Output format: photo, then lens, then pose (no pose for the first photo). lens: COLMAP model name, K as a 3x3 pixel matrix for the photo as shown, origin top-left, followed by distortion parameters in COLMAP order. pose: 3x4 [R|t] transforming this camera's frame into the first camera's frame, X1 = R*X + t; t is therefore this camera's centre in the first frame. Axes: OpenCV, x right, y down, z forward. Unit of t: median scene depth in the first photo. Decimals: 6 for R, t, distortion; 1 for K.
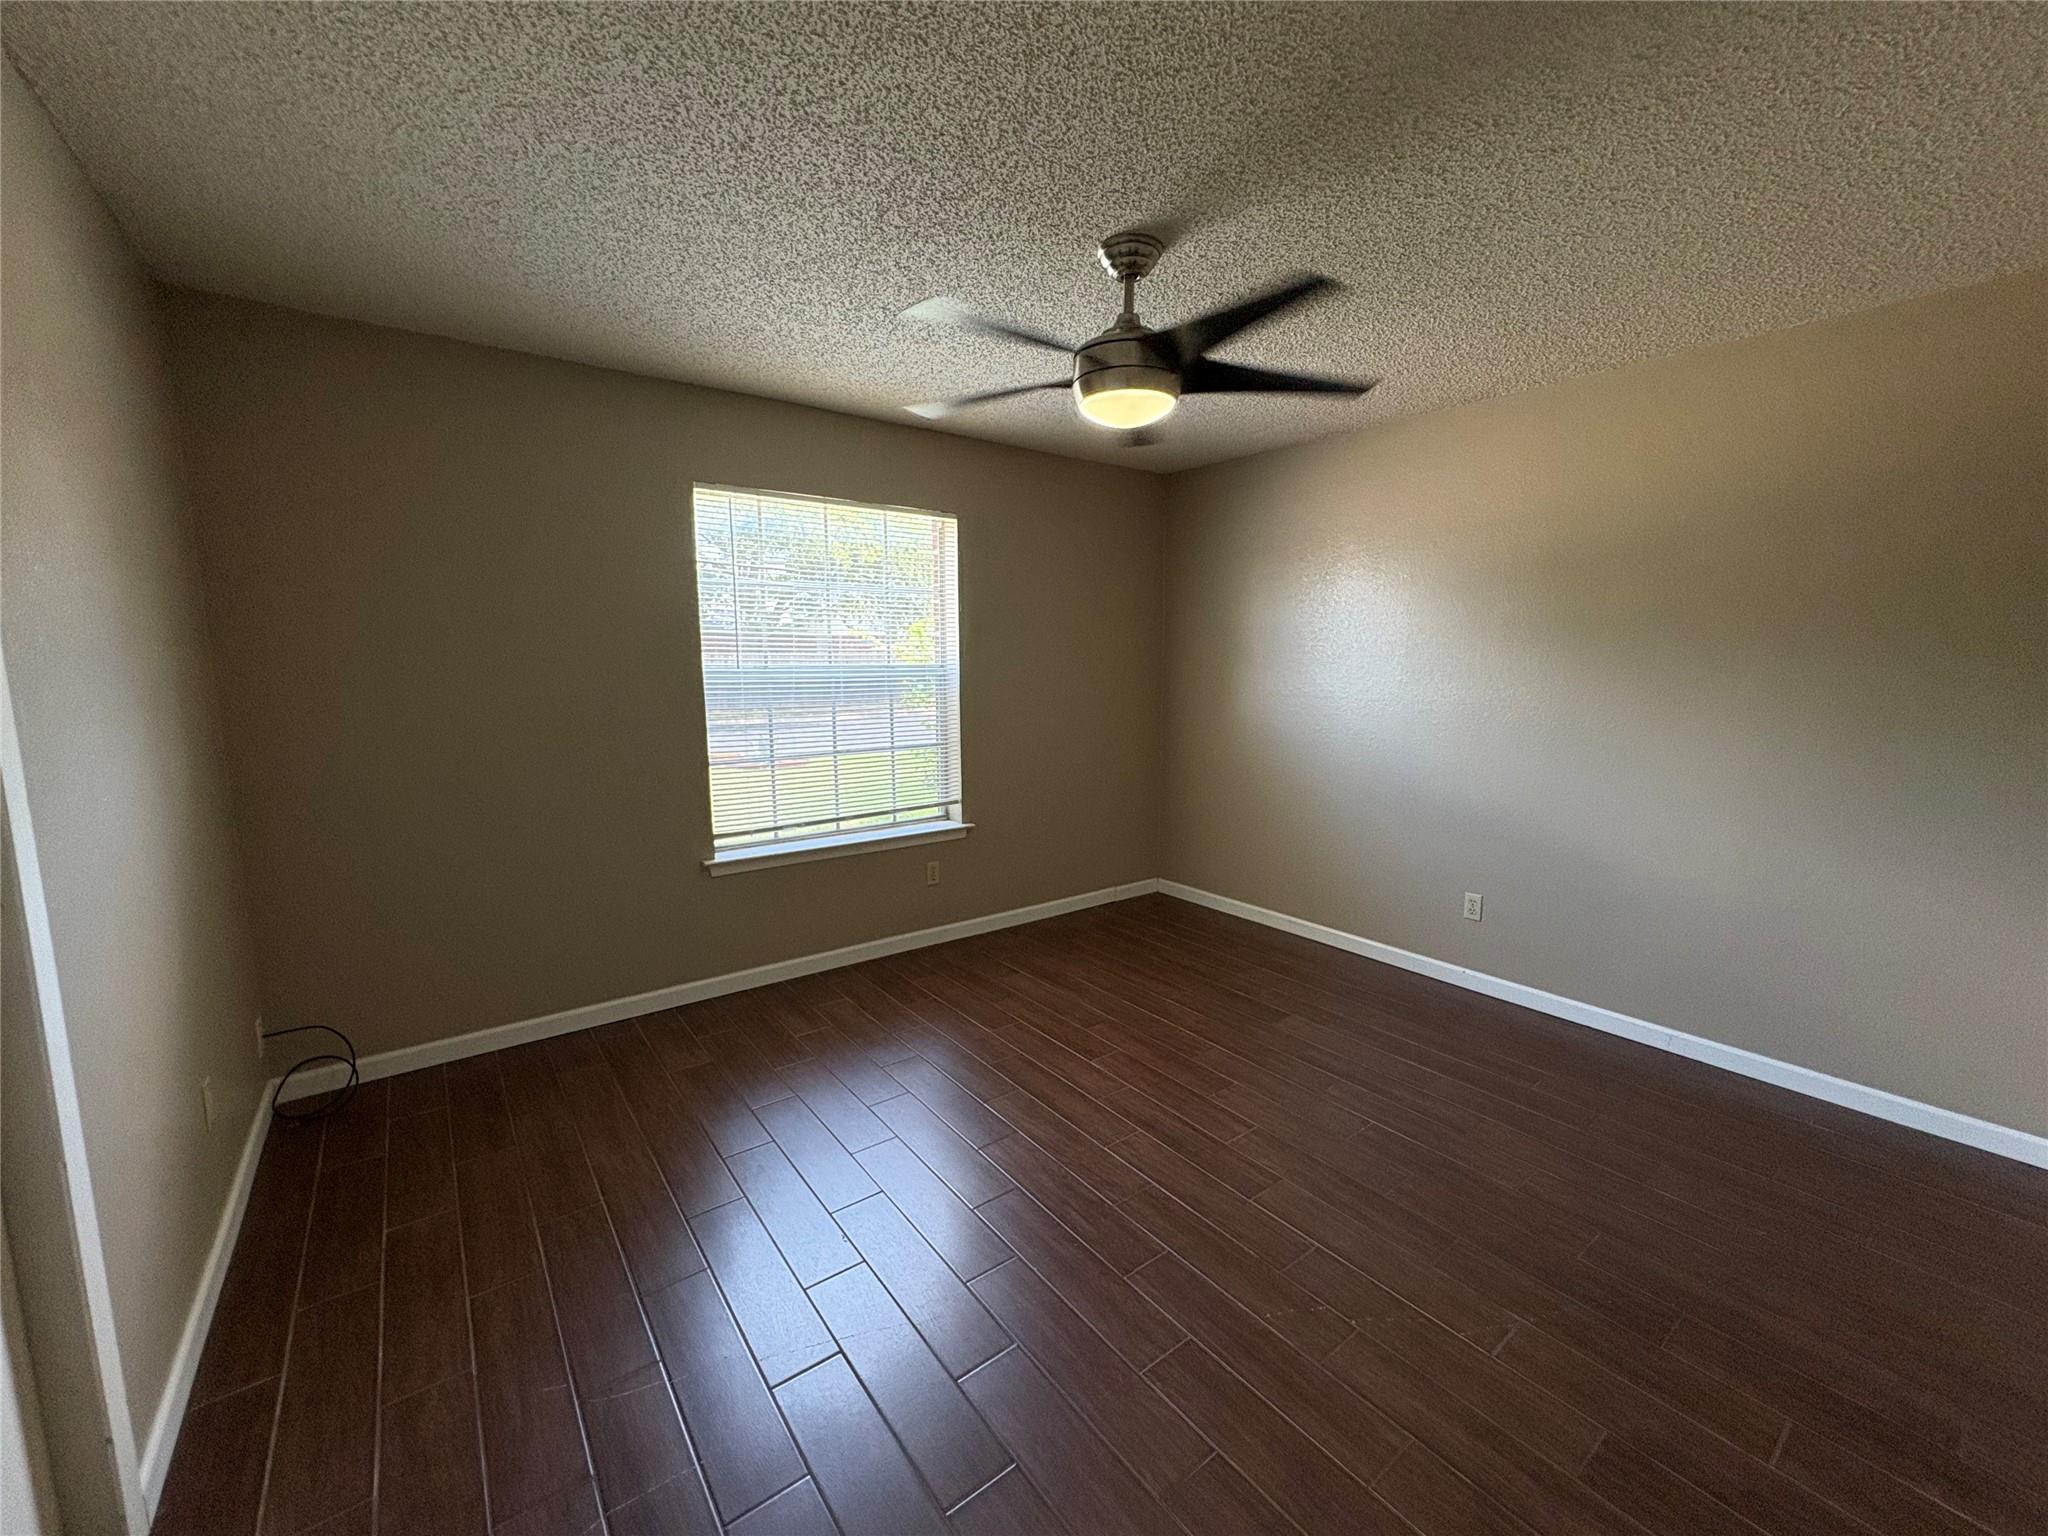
lens RADIAL K [[816.9, 0, 1015.4], [0, 816.9, 769.6], [0, 0, 1]] dist [0.000957, 0.000280]
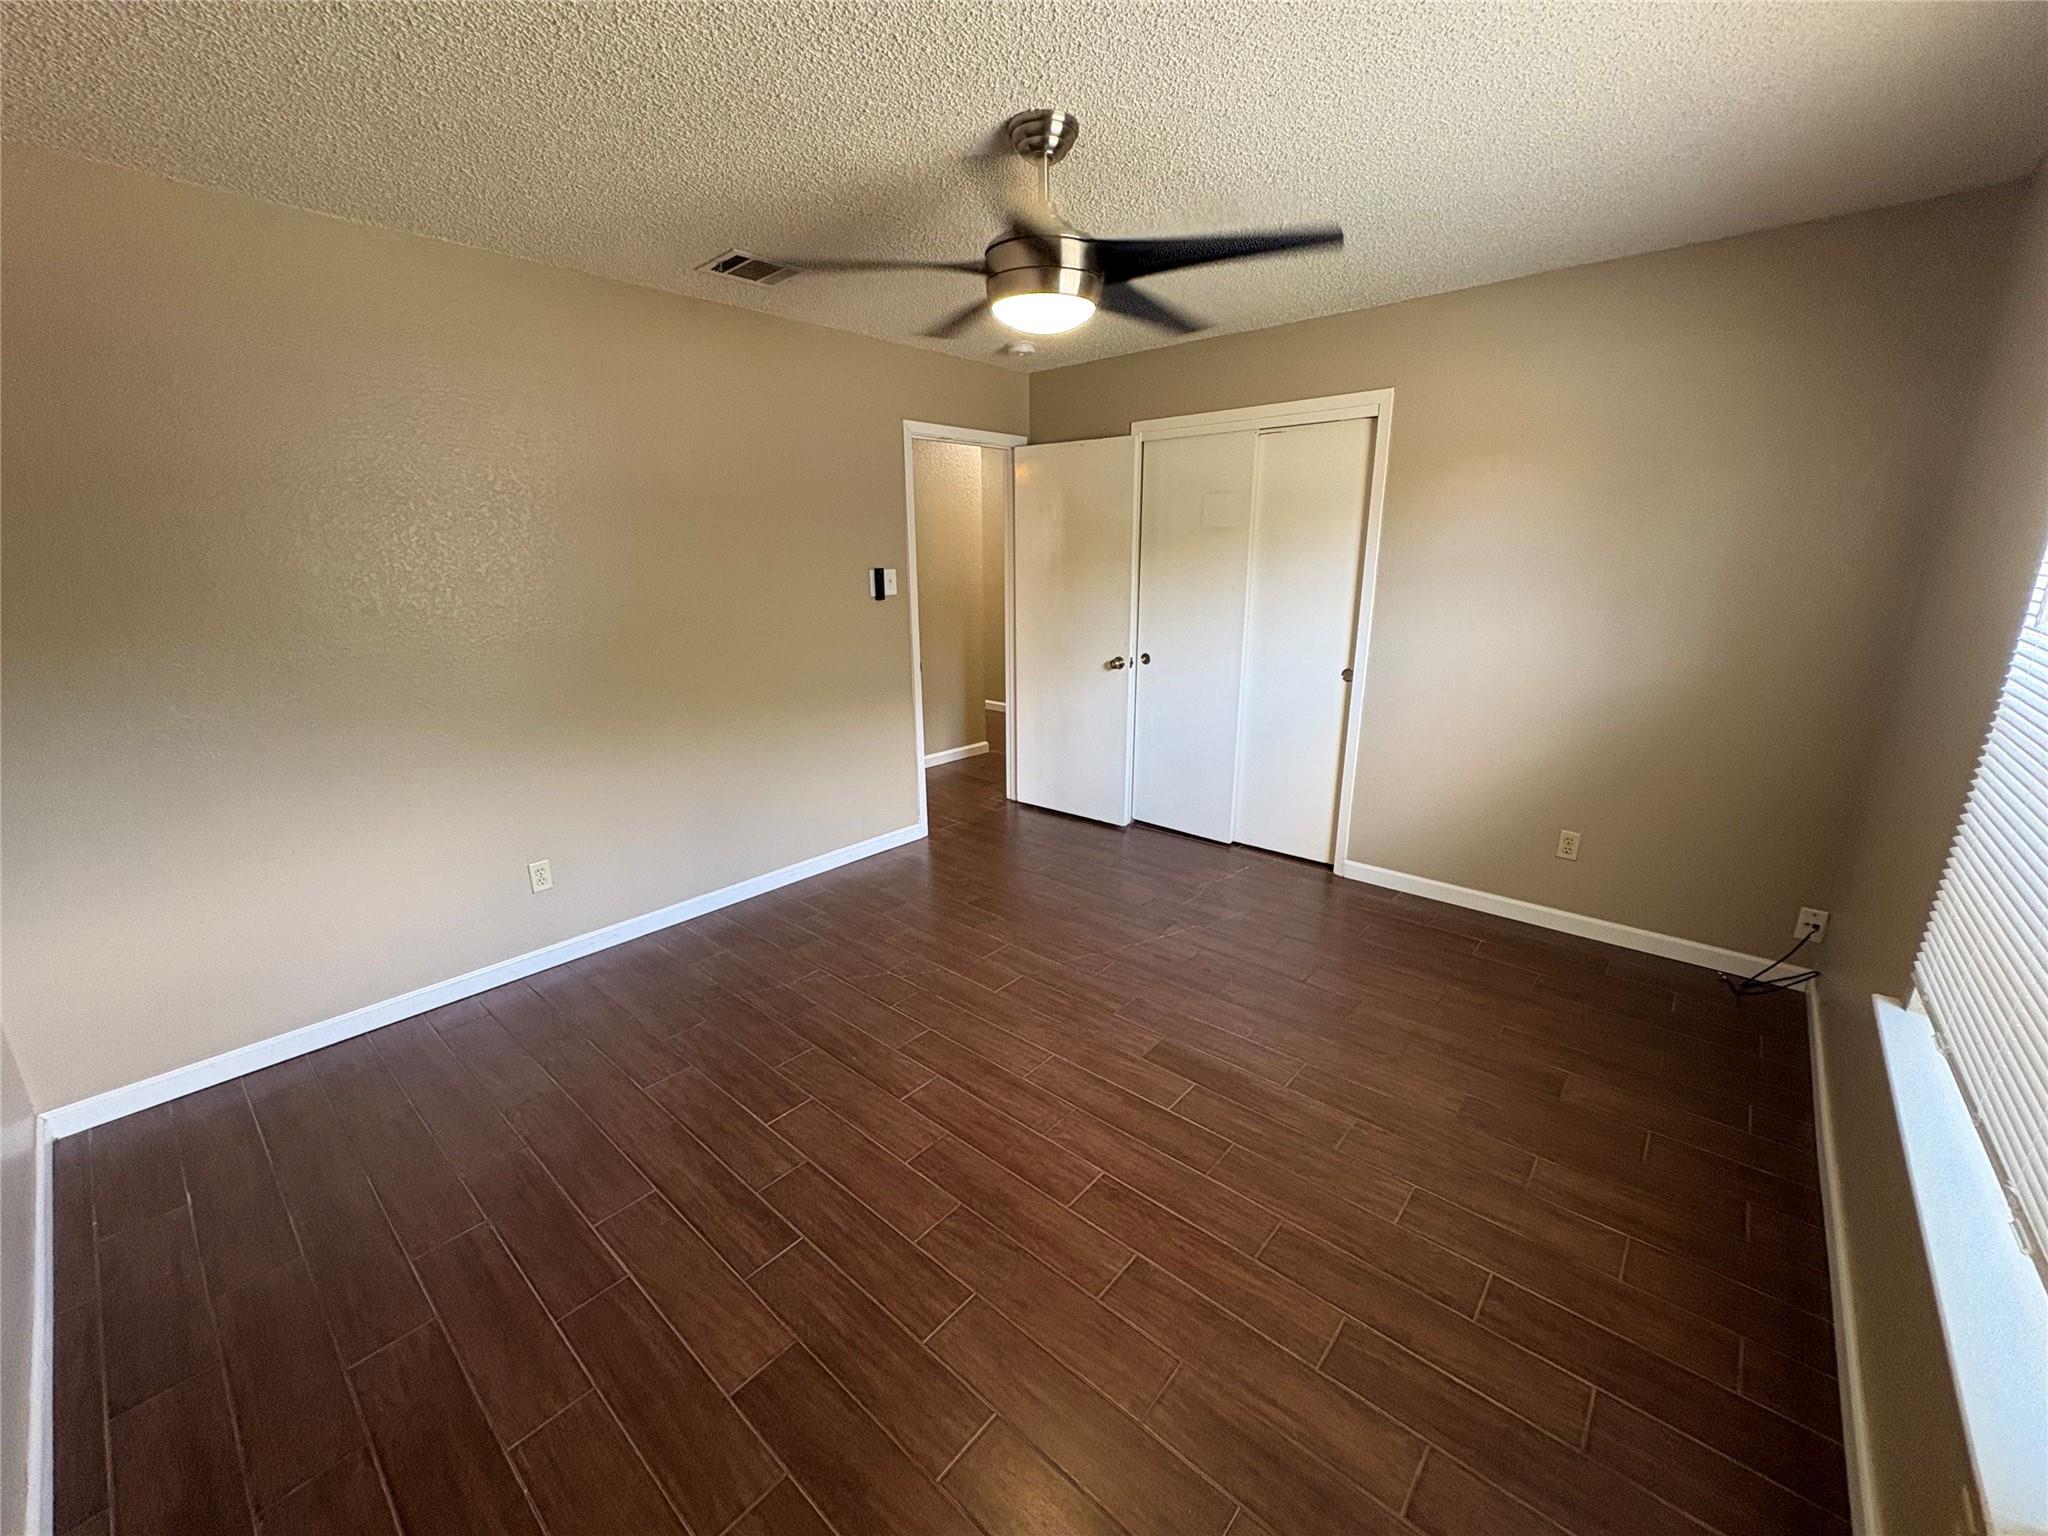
lens RADIAL K [[816.9, 0, 1018.3], [0, 816.9, 764.6], [0, 0, 1]] dist [0.000957, 0.000280]
pose [[-0.978091, 0.061820, -0.198789, 0.279515], [-0.019395, 0.923679, 0.382675, -0.233665], [0.207275, 0.378146, -0.902243, 1.475865]]
